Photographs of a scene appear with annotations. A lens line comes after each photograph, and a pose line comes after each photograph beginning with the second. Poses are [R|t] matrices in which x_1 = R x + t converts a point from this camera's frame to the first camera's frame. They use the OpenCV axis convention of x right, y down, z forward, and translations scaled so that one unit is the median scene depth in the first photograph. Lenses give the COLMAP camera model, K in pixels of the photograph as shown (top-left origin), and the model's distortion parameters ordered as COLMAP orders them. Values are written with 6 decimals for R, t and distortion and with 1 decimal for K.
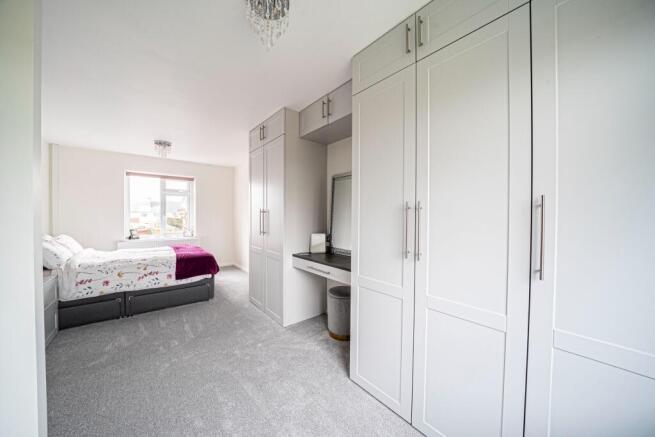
lens RADIAL K [[226.5, 0, 328.2], [0, 226.5, 218.1], [0, 0, 1]] dist [-0.012327, -0.000022]
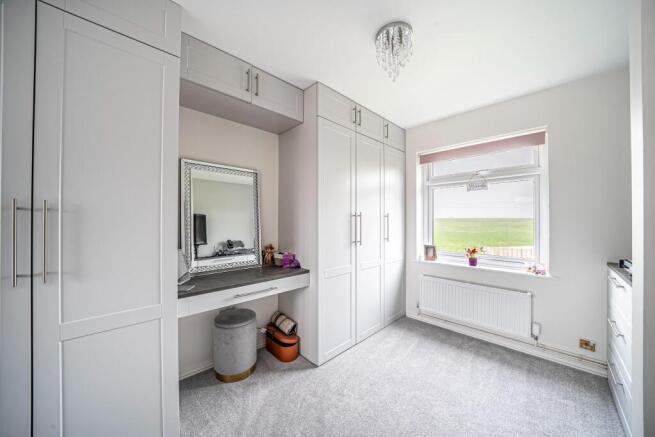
lens RADIAL K [[226.5, 0, 329.2], [0, 226.5, 219.1], [0, 0, 1]] dist [-0.012327, -0.000022]
pose [[-0.060558, 0.003067, 0.998160, -1.241777], [0.009798, 0.999949, -0.002478, -0.015719], [-0.998117, 0.009630, -0.060585, 1.222768]]
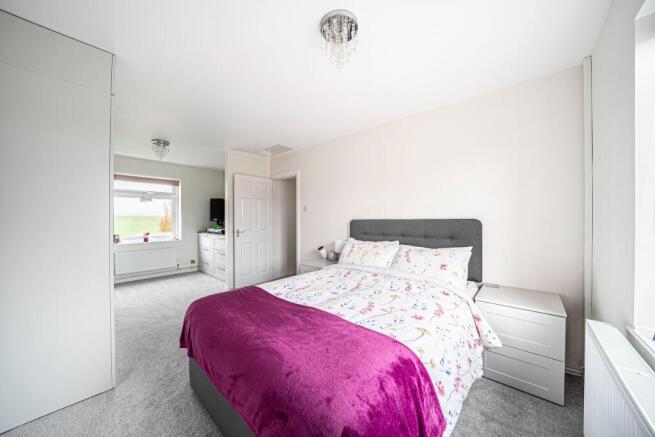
lens RADIAL K [[226.5, 0, 328.4], [0, 226.5, 218.1], [0, 0, 1]] dist [-0.012327, -0.000022]
pose [[-0.990085, -0.000426, -0.140467, -1.903944], [-0.002003, 0.999937, 0.011086, -0.038933], [0.140453, 0.011258, -0.990023, 4.496246]]
